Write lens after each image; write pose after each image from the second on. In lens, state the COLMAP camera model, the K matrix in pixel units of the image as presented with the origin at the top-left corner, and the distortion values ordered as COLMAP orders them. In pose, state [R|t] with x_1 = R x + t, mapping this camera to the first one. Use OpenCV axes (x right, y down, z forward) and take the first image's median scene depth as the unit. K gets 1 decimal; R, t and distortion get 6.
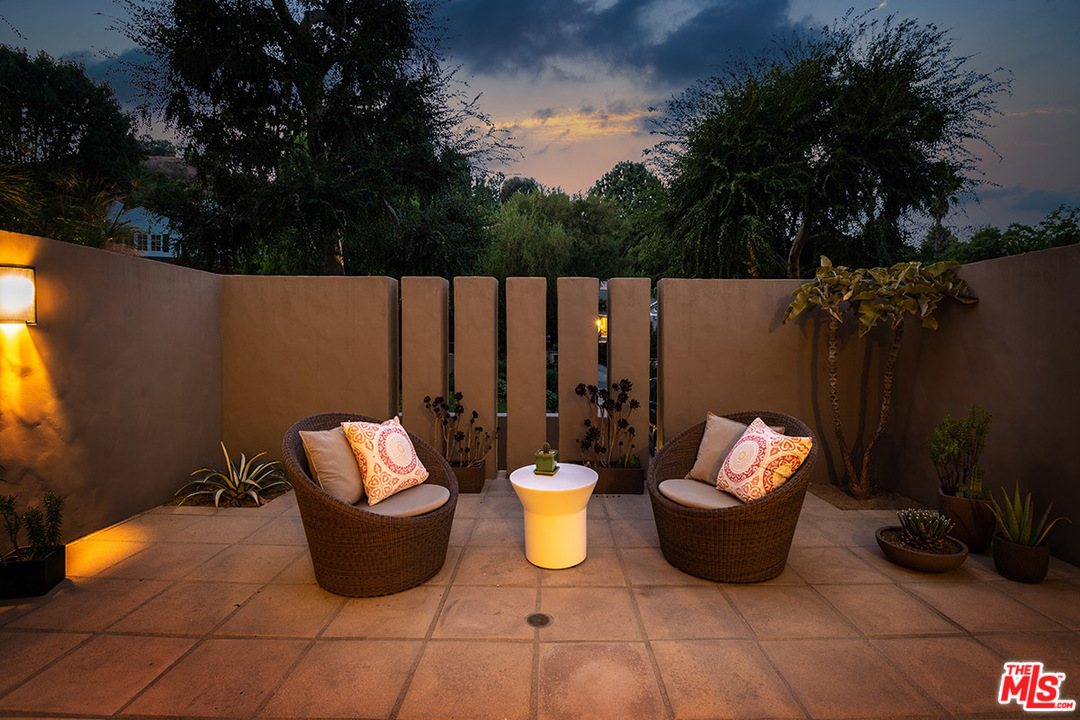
lens RADIAL K [[500.9, 0, 538.4], [0, 500.9, 343.6], [0, 0, 1]] dist [-0.000588, -0.000587]
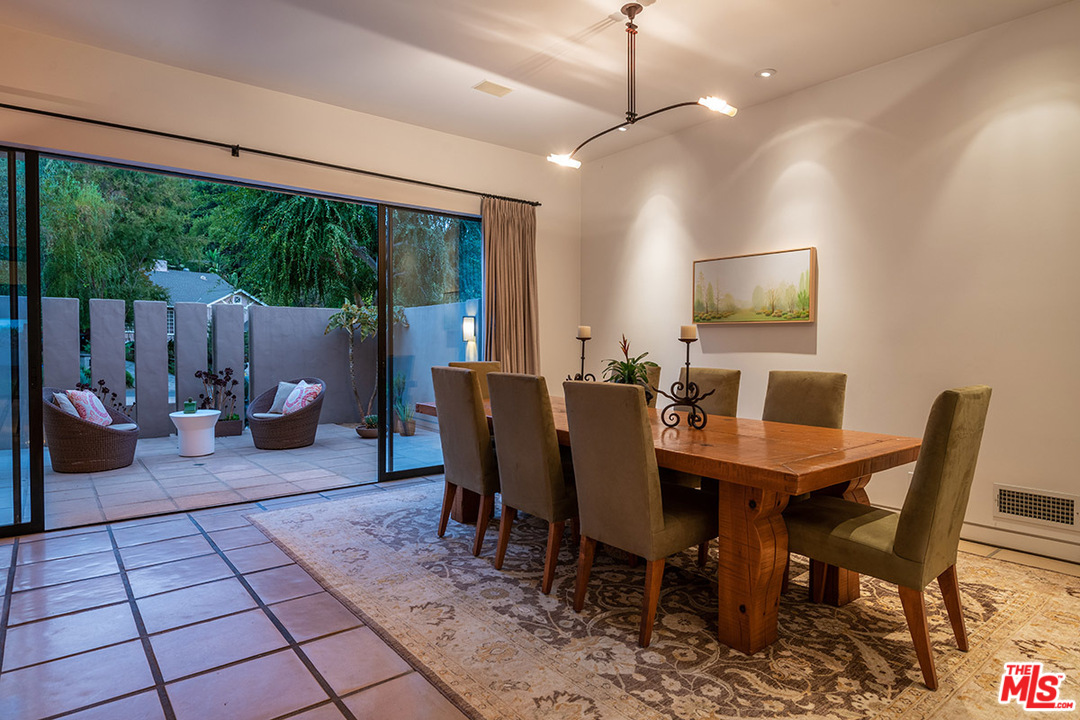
lens RADIAL K [[565.9, 0, 540.0], [0, 565.9, 360.0], [0, 0, 1]] dist [0.002474, -0.000055]
pose [[0.749559, -0.021757, 0.661580, -0.288953], [0.001804, 0.999523, 0.030828, -0.008823], [-0.661935, -0.021914, 0.749241, -1.066660]]
